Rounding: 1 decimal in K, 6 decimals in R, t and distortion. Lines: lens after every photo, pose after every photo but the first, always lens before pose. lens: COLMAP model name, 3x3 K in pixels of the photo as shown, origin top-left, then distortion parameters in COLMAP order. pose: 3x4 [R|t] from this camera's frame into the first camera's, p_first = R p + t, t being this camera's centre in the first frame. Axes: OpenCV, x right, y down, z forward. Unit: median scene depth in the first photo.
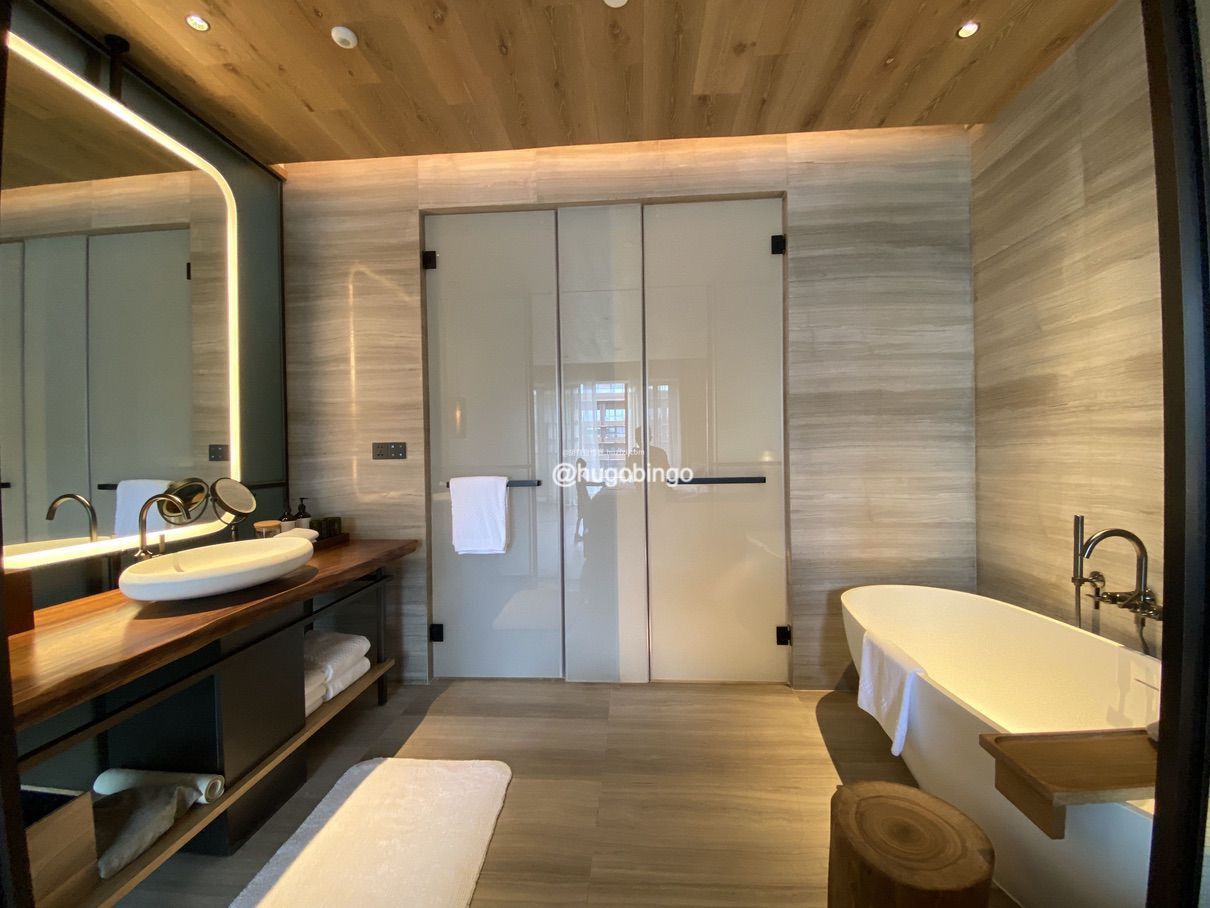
lens RADIAL K [[497.1, 0, 604.7], [0, 497.1, 450.2], [0, 0, 1]] dist [0.000416, -0.012233]
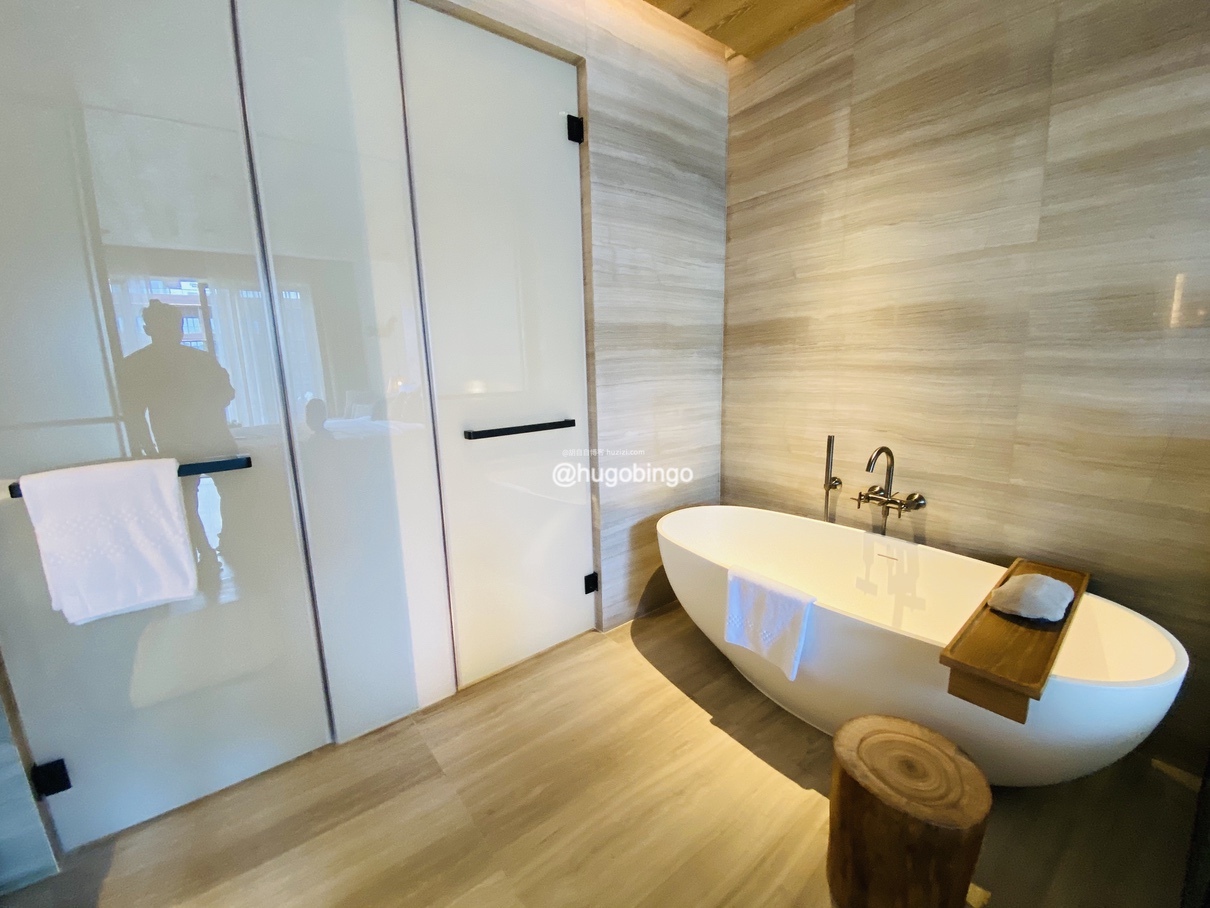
lens RADIAL K [[492.9, 0, 605.0], [0, 492.9, 454.0], [0, 0, 1]] dist [0.016027, -0.020112]
pose [[0.738092, -0.128409, 0.662368, -0.221622], [0.017049, 0.984958, 0.171949, -0.035093], [-0.674485, -0.115622, 0.729179, 0.340234]]
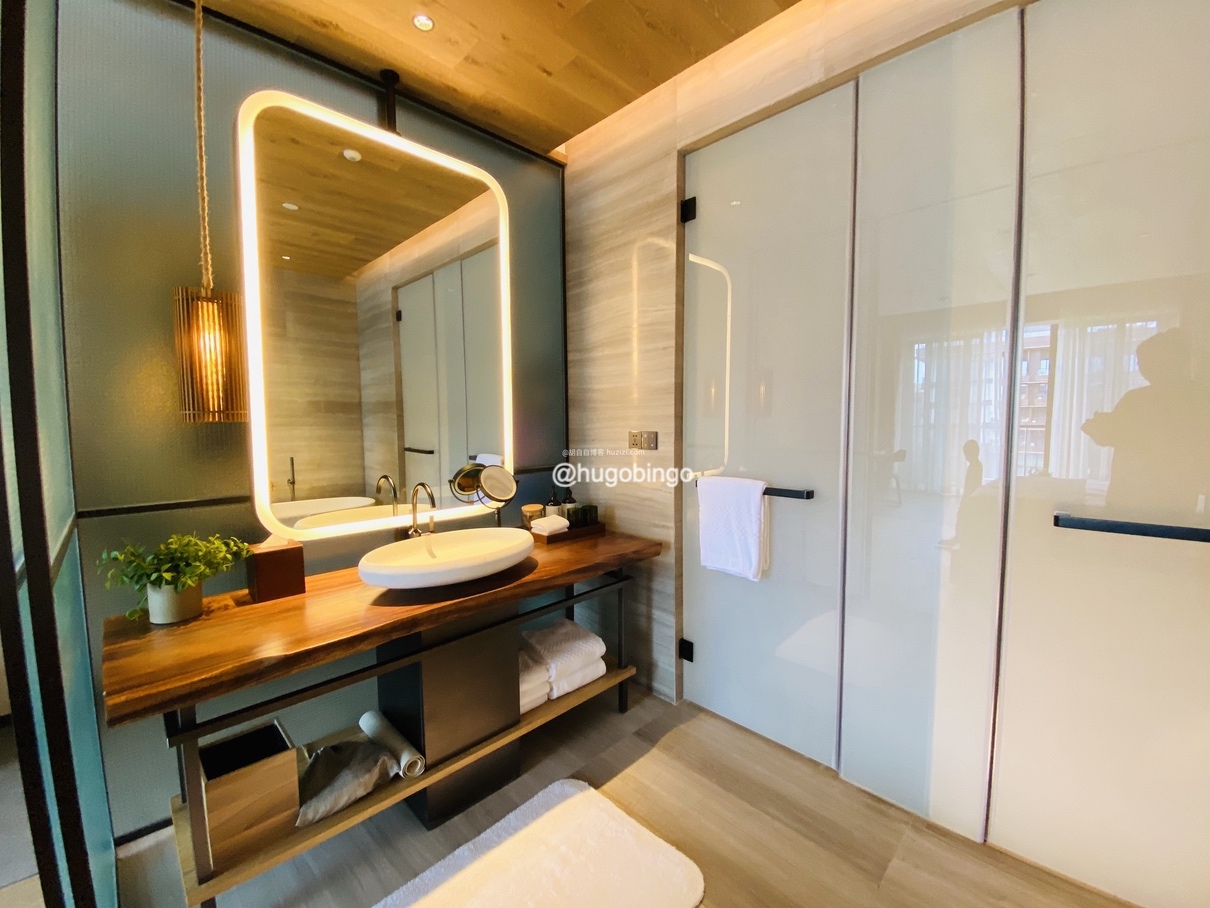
lens RADIAL K [[492.9, 0, 602.3], [0, 492.9, 452.0], [0, 0, 1]] dist [0.052298, -0.048445]
pose [[0.749096, 0.053235, -0.660319, 0.122122], [-0.003110, 0.997038, 0.076854, -0.051568], [0.662454, -0.055517, 0.747042, 0.298538]]
